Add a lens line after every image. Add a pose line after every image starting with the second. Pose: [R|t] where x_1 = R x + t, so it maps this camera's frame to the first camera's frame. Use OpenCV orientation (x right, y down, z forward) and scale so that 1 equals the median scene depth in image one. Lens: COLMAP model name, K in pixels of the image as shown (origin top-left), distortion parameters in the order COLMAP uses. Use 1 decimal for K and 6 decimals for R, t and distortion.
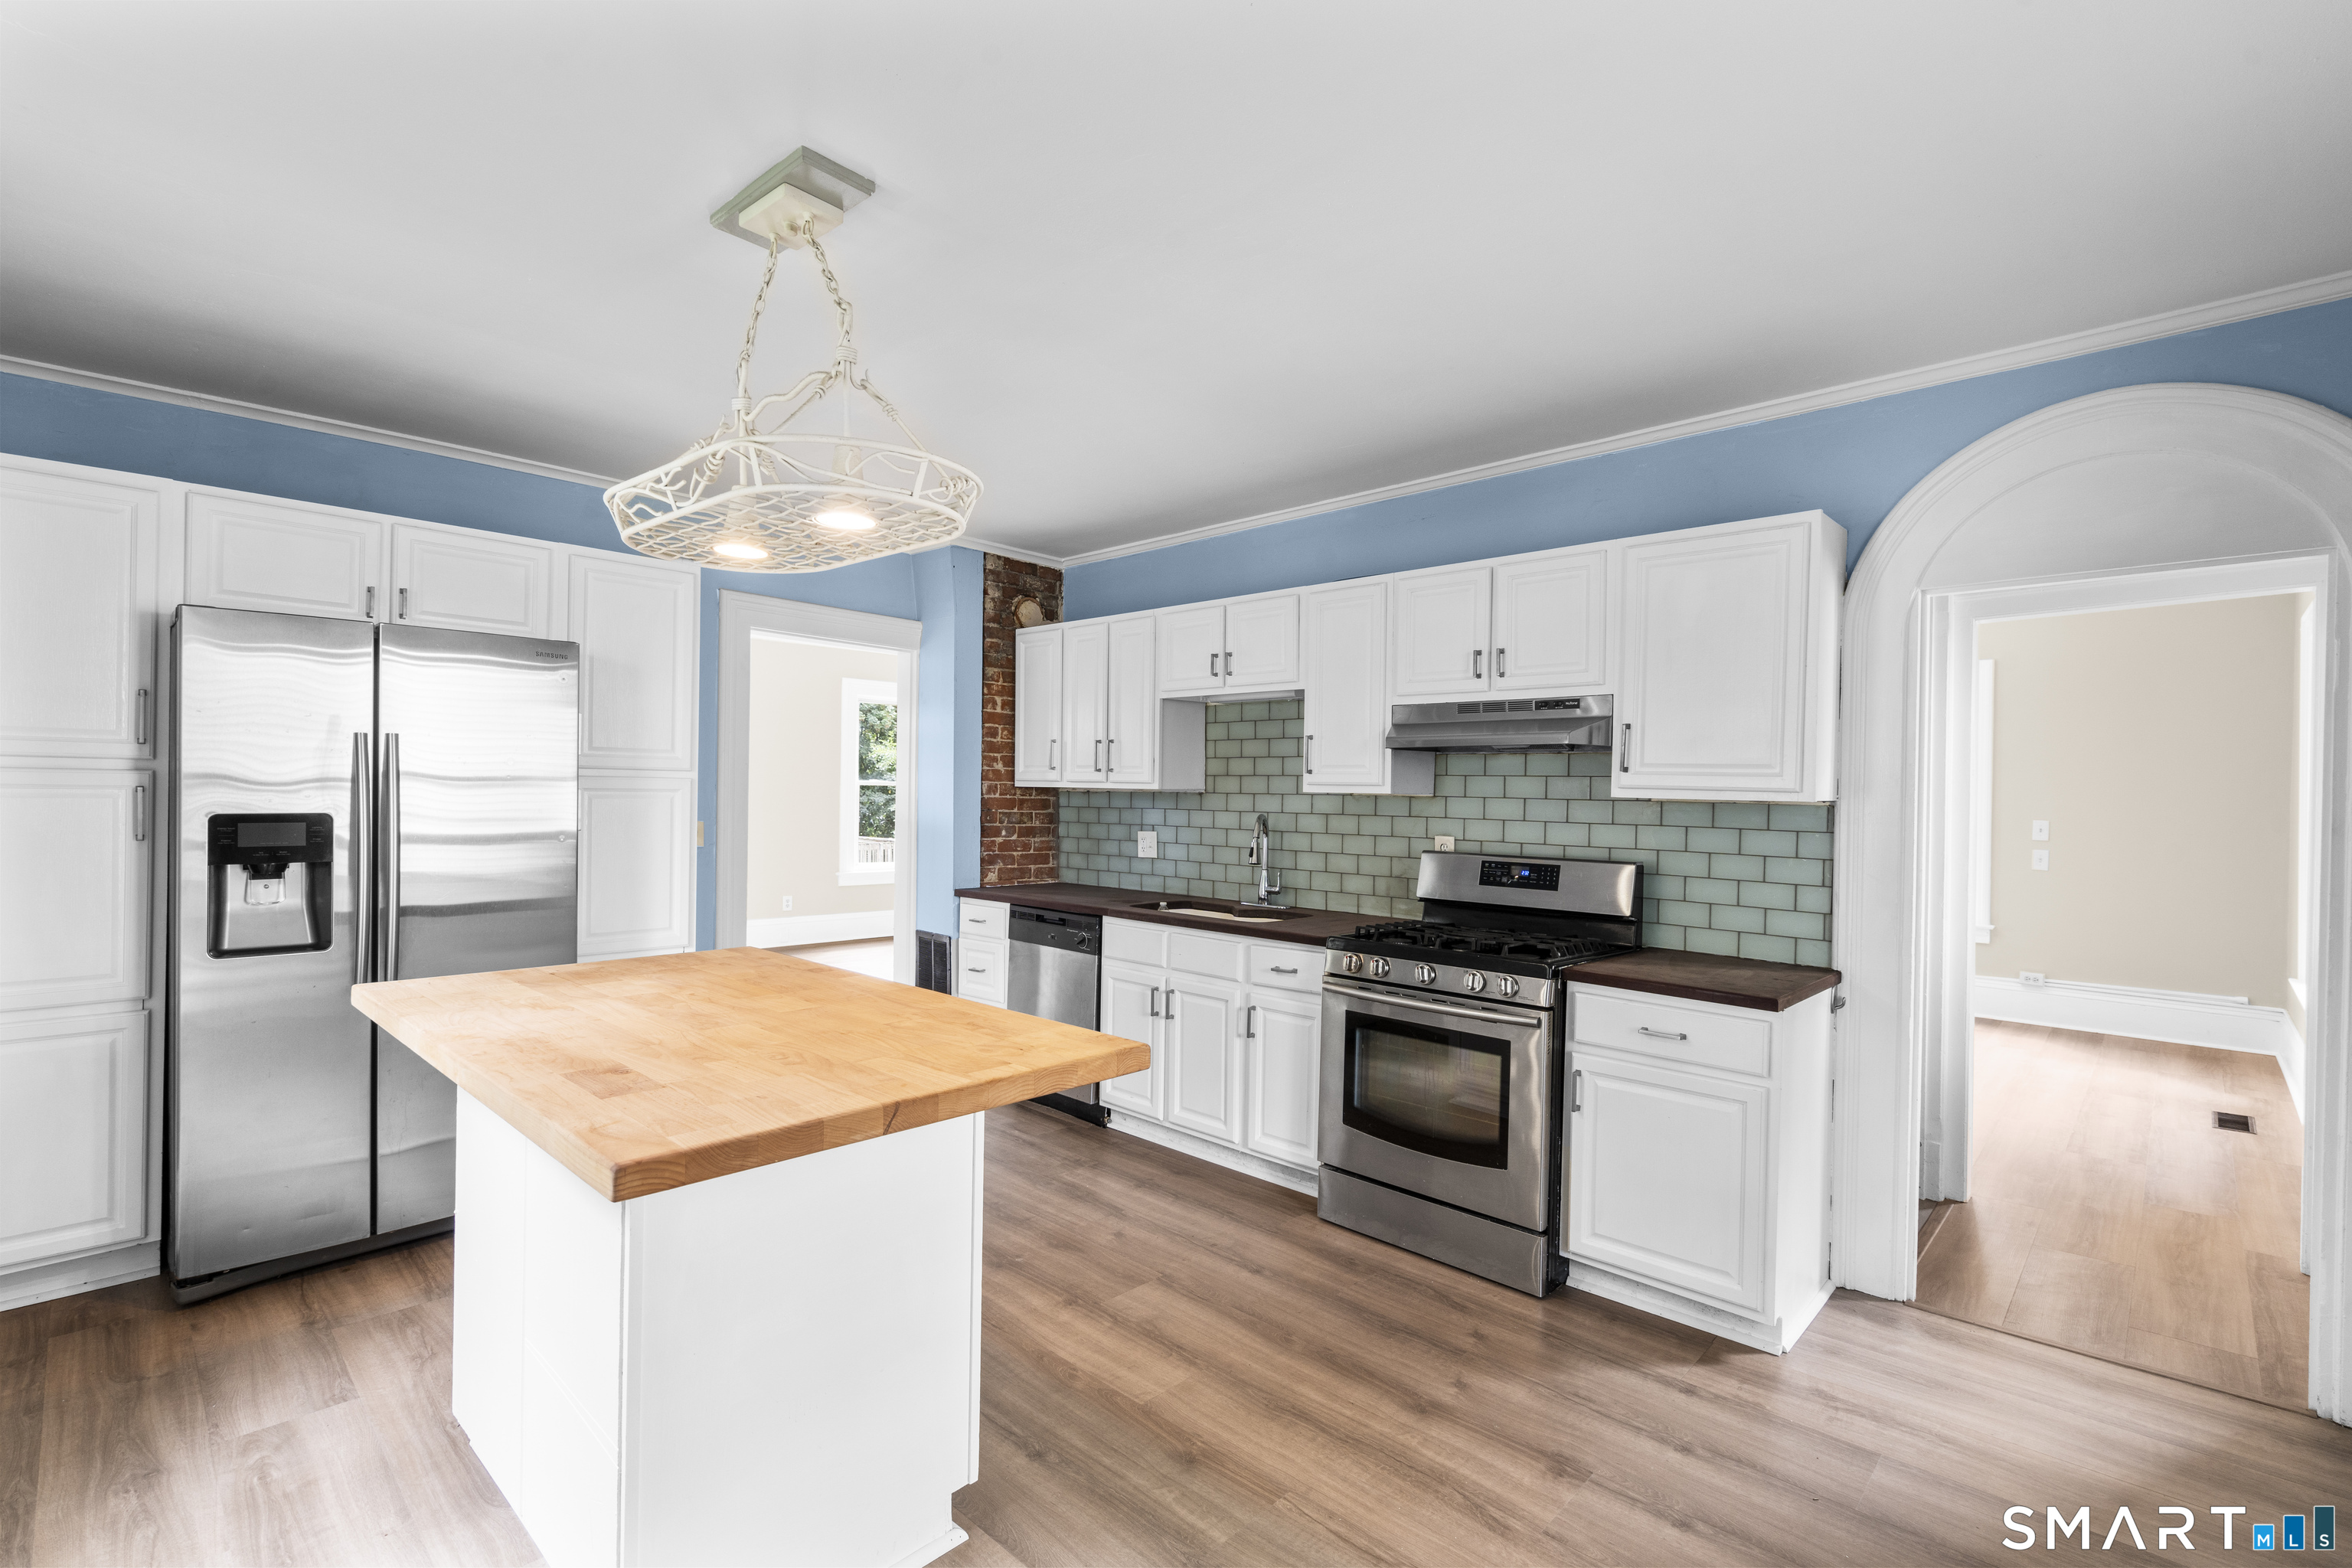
lens RADIAL K [[1056.7, 0, 1179.8], [0, 1056.7, 794.5], [0, 0, 1]] dist [-0.002892, 0.000223]
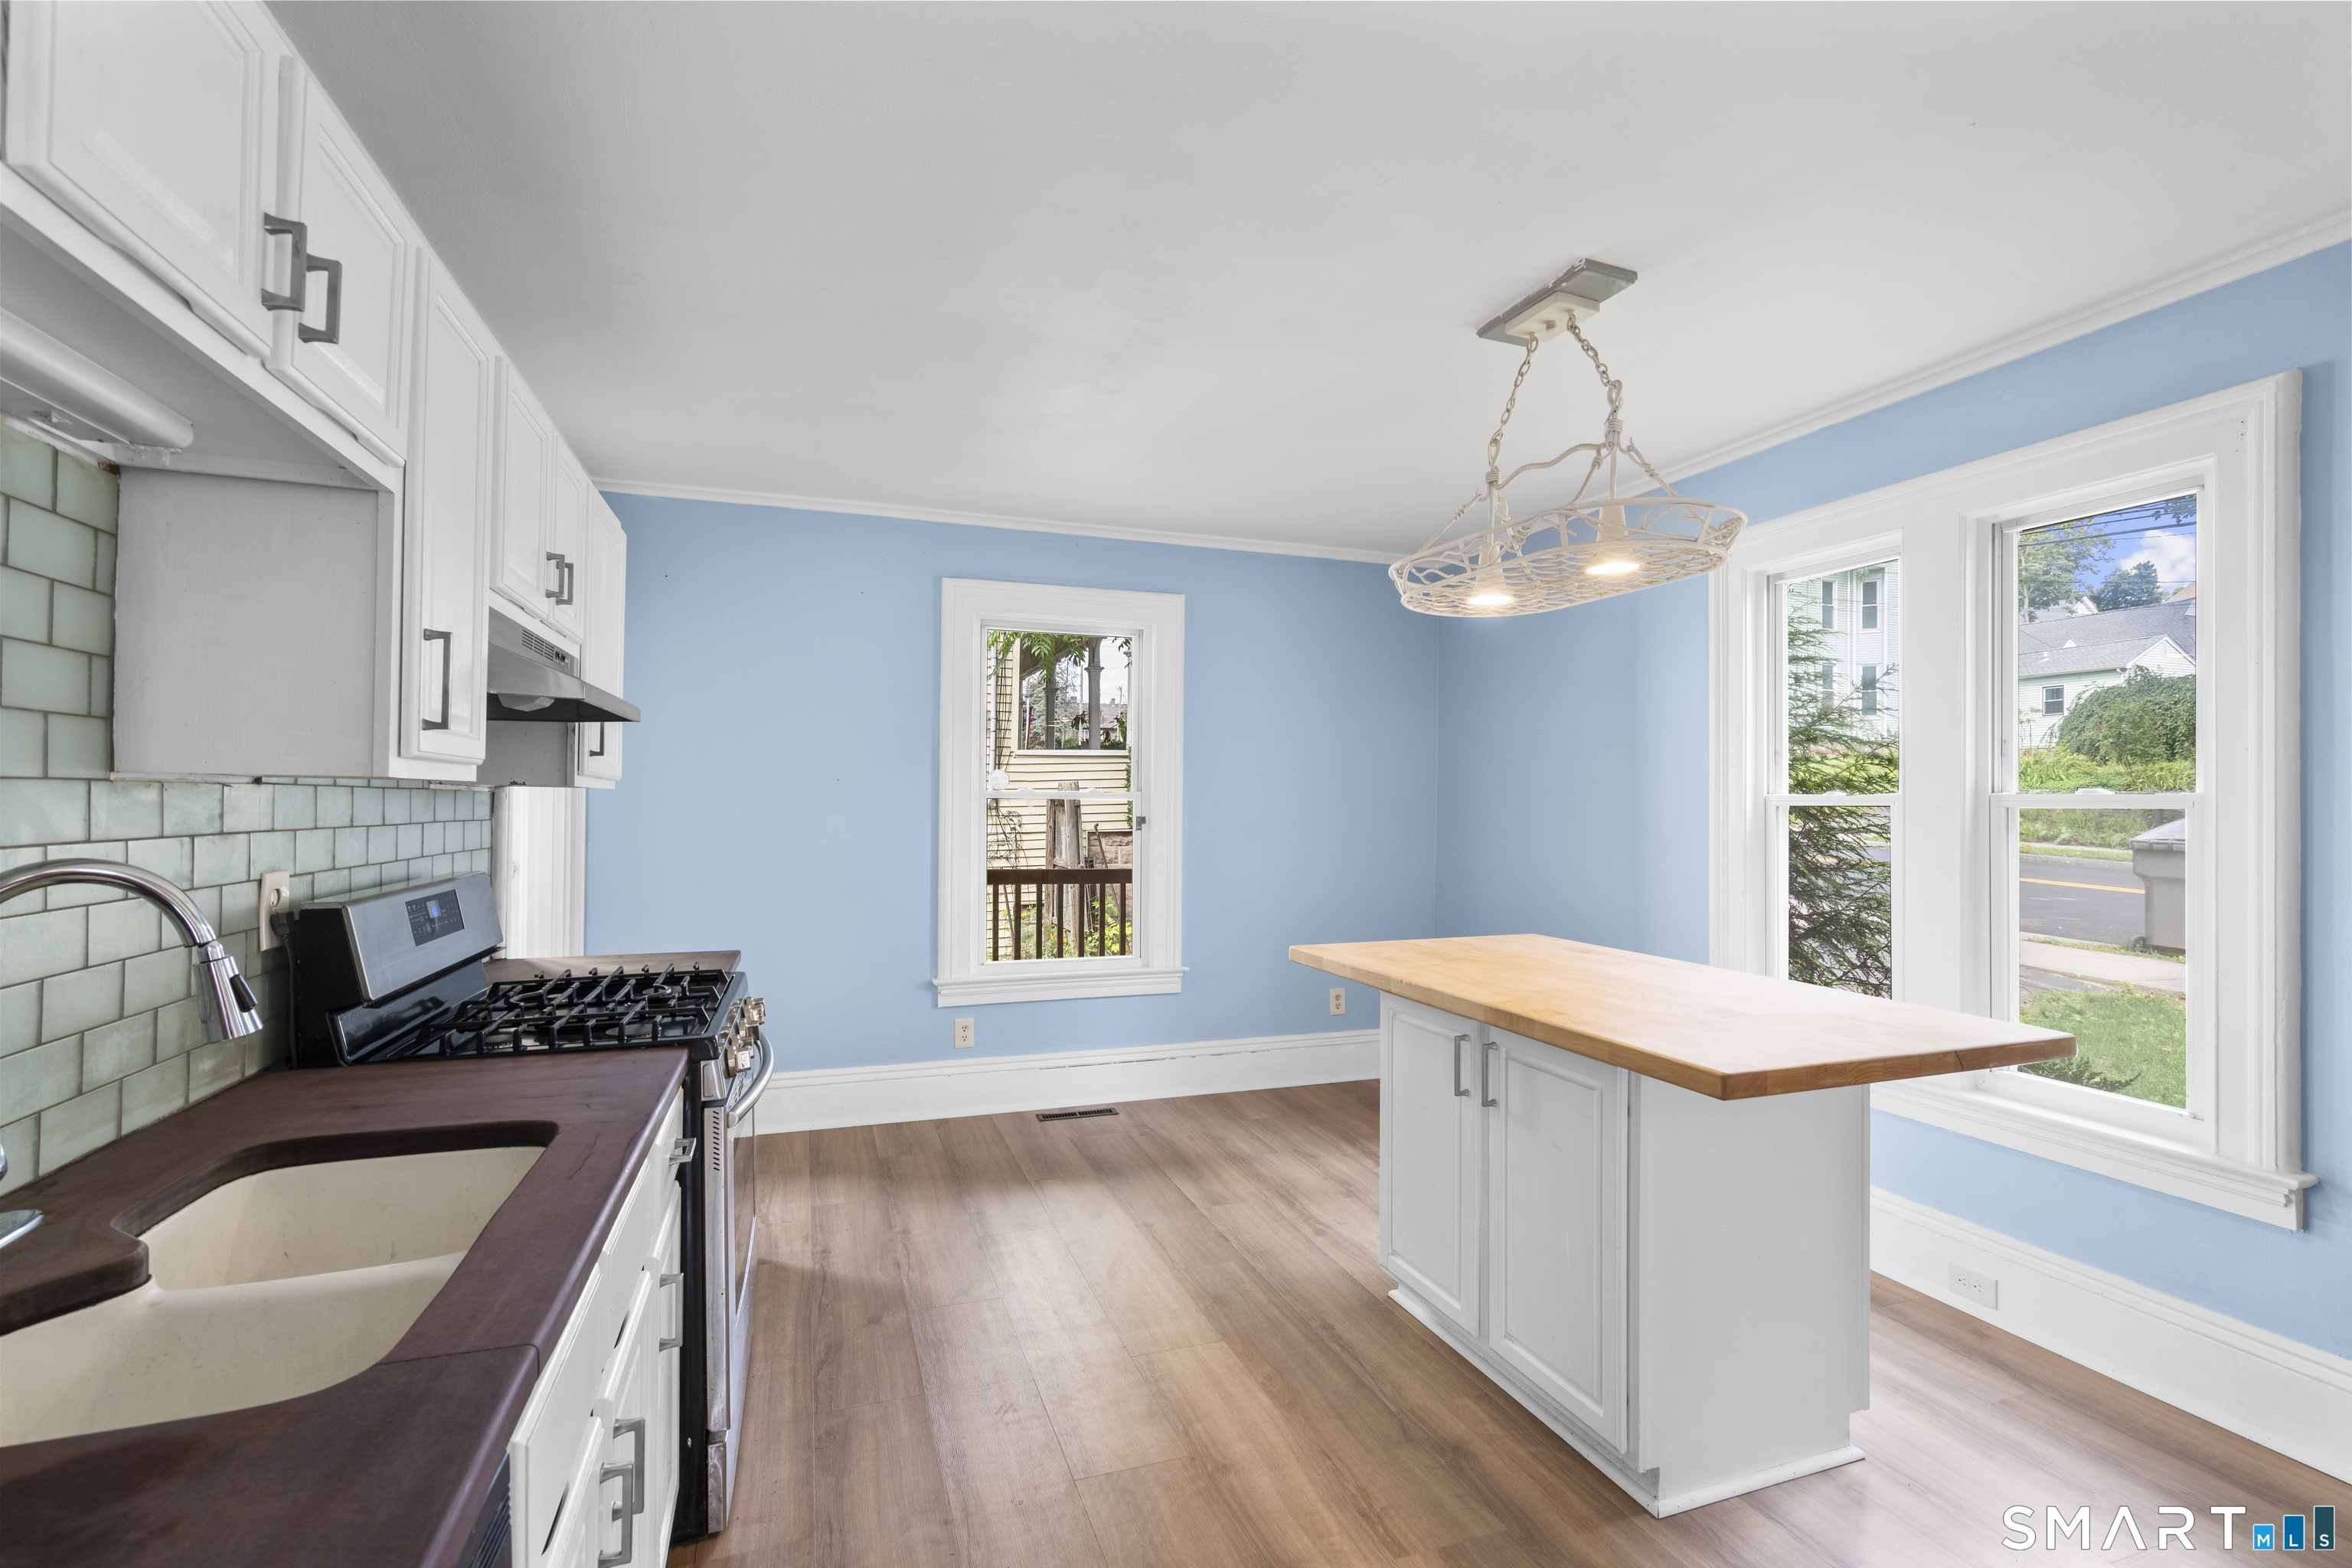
lens RADIAL K [[1057.5, 0, 1179.7], [0, 1057.5, 794.8], [0, 0, 1]] dist [-0.011780, 0.007641]
pose [[-0.896513, -0.017662, 0.442666, -0.221187], [-0.019141, 0.999816, 0.001128, -0.001186], [-0.442605, -0.007462, -0.896686, 0.932842]]
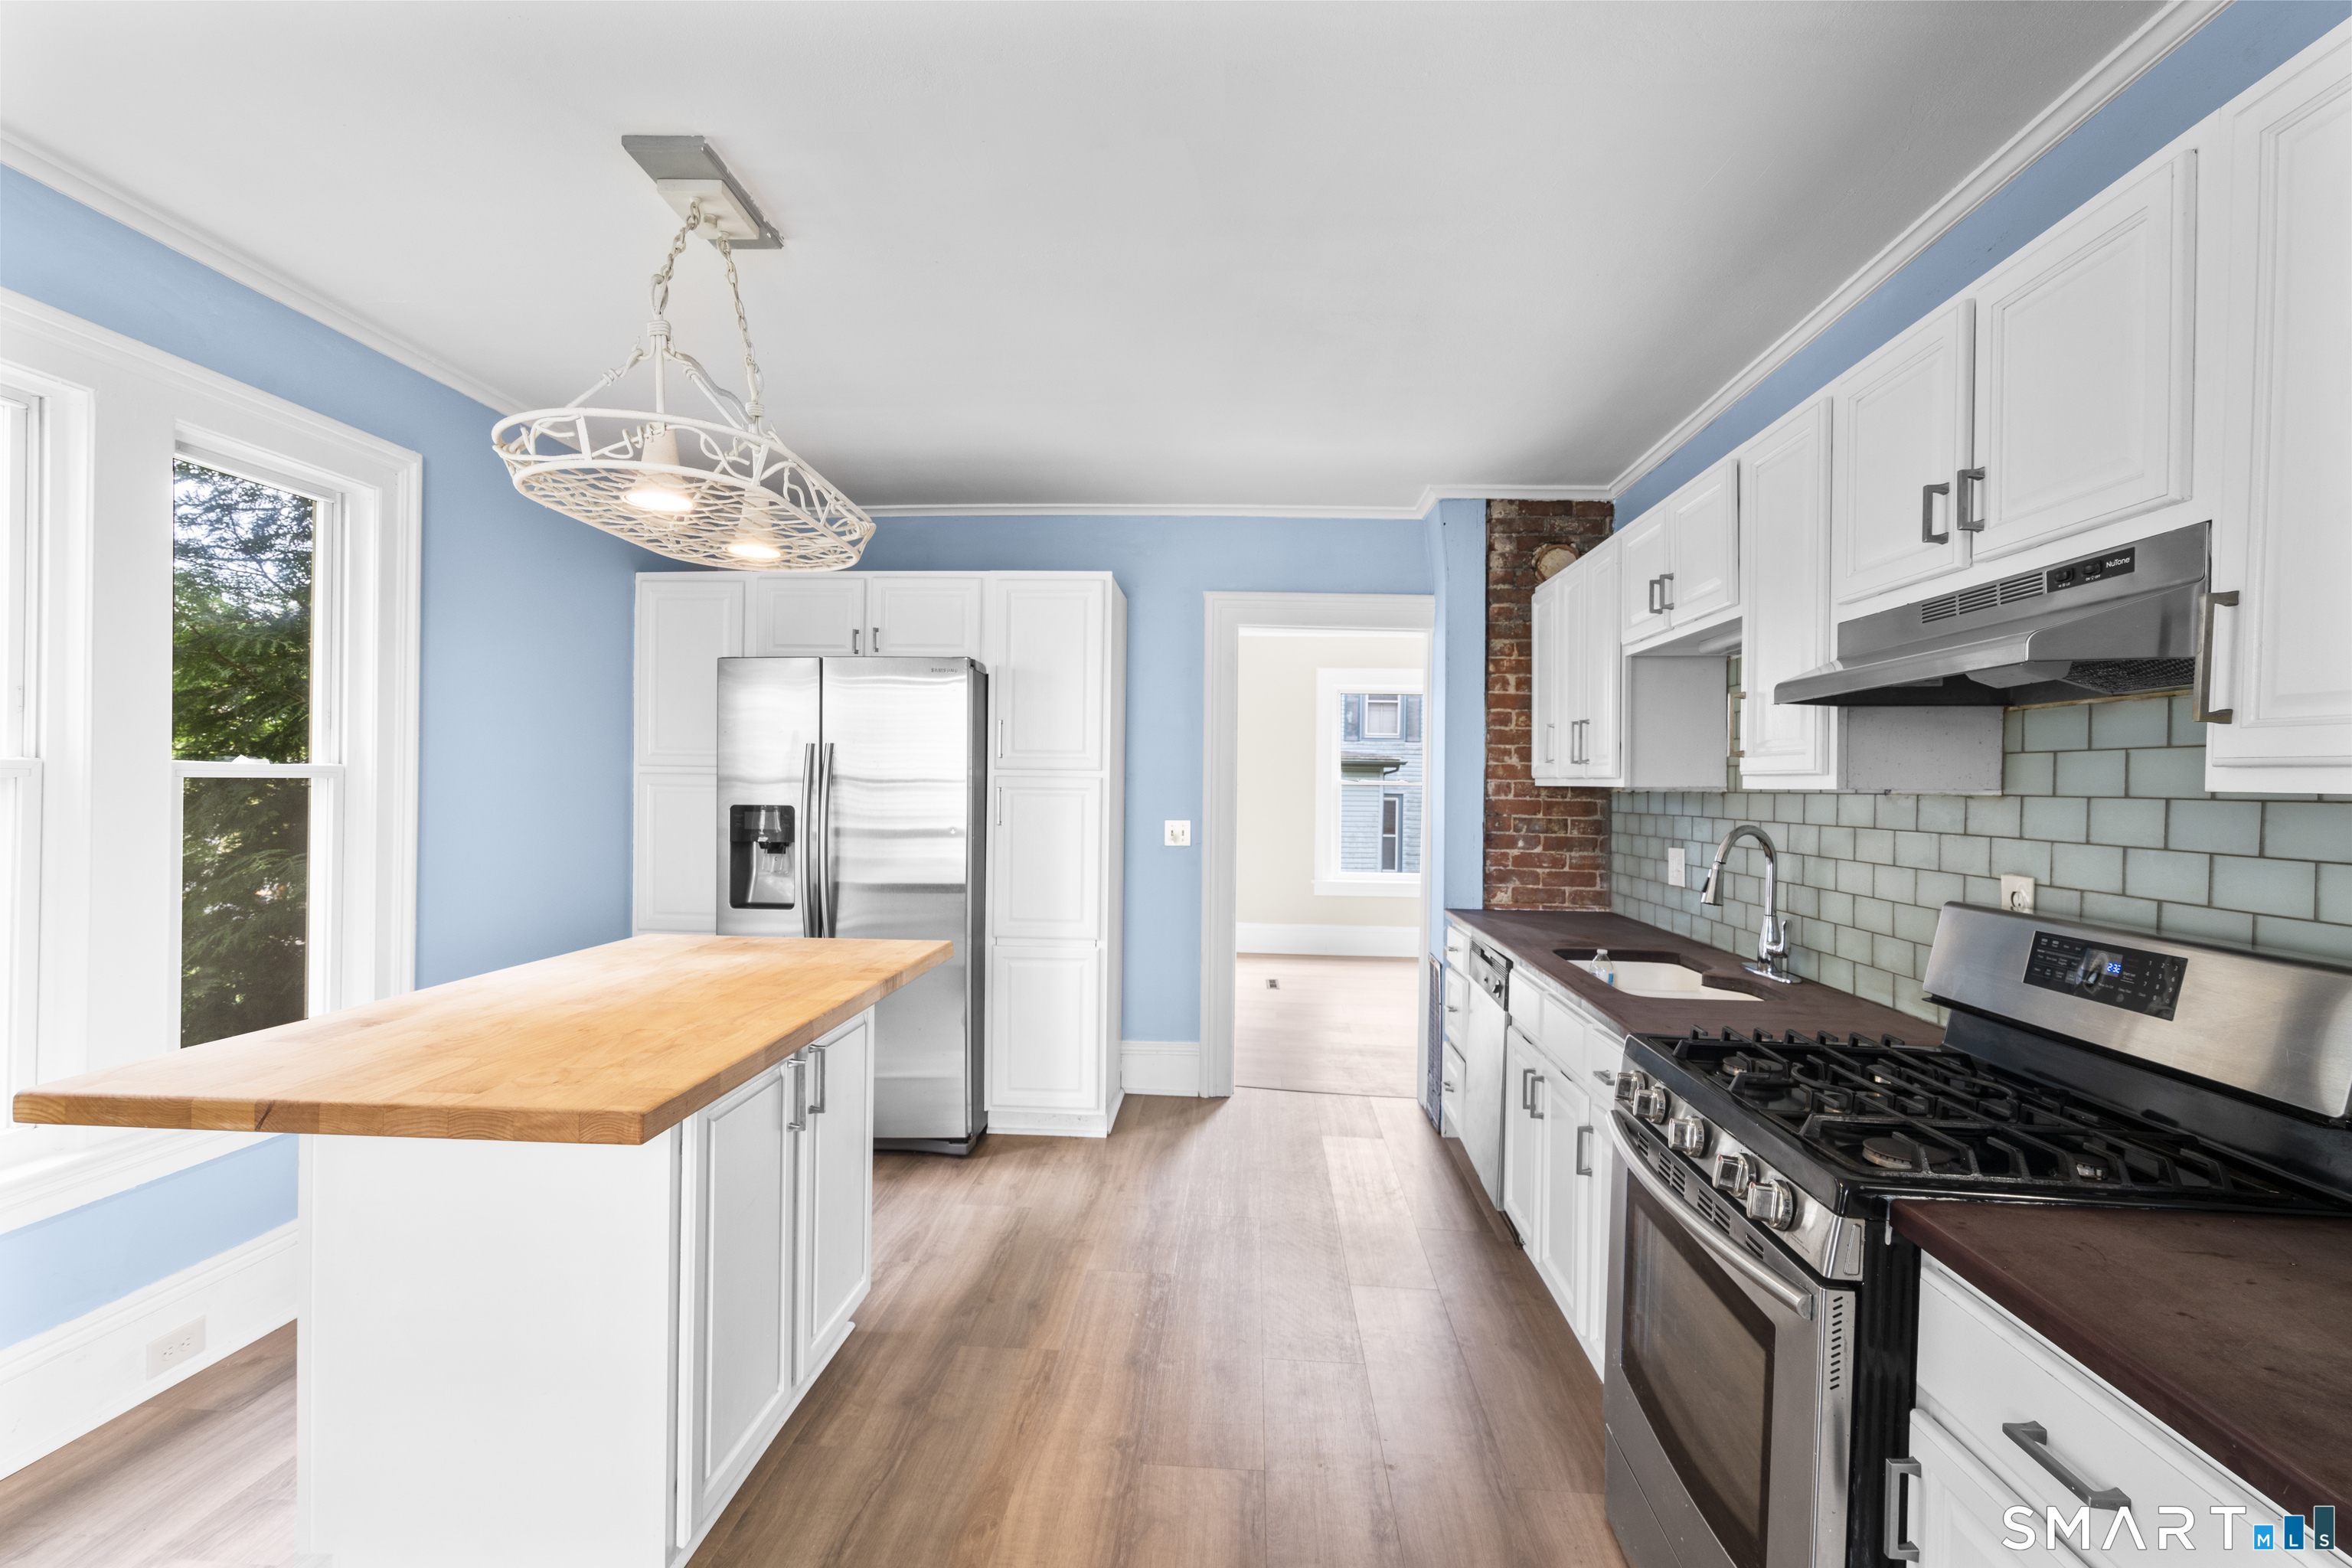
lens RADIAL K [[1056.7, 0, 1179.8], [0, 1056.7, 794.5], [0, 0, 1]] dist [-0.002892, 0.000223]
pose [[0.647610, 0.000118, -0.761972, 0.282604], [-0.006279, 0.999967, -0.005181, 0.004863], [0.761946, 0.008140, 0.647589, 0.290109]]
